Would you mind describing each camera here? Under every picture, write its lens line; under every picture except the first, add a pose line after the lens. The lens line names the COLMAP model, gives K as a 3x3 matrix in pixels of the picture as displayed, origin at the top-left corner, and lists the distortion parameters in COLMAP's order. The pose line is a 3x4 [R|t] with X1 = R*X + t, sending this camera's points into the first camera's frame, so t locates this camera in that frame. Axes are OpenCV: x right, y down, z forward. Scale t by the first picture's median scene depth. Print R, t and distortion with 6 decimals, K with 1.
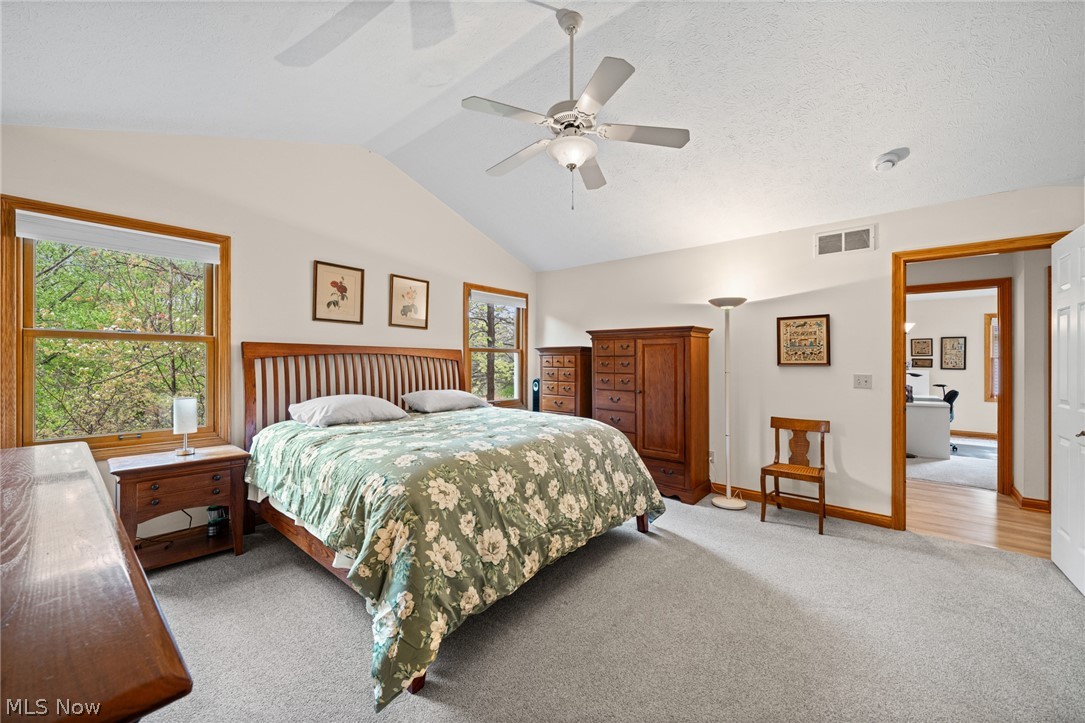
lens RADIAL K [[419.5, 0, 542.0], [0, 419.5, 359.5], [0, 0, 1]] dist [-0.004411, 0.000301]
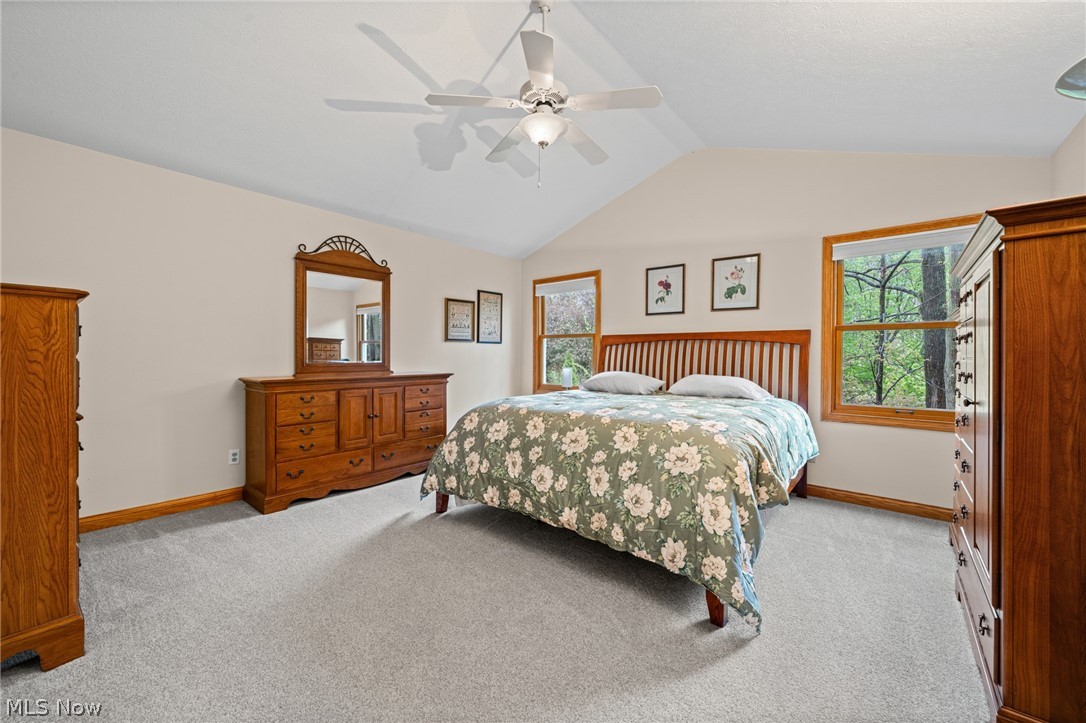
lens RADIAL K [[419.8, 0, 541.6], [0, 419.8, 361.7], [0, 0, 1]] dist [-0.004411, 0.000301]
pose [[-0.007841, 0.004729, -0.999958, 0.830369], [-0.003020, 0.999984, 0.004753, 0.048281], [0.999965, 0.003057, -0.007826, 0.767117]]
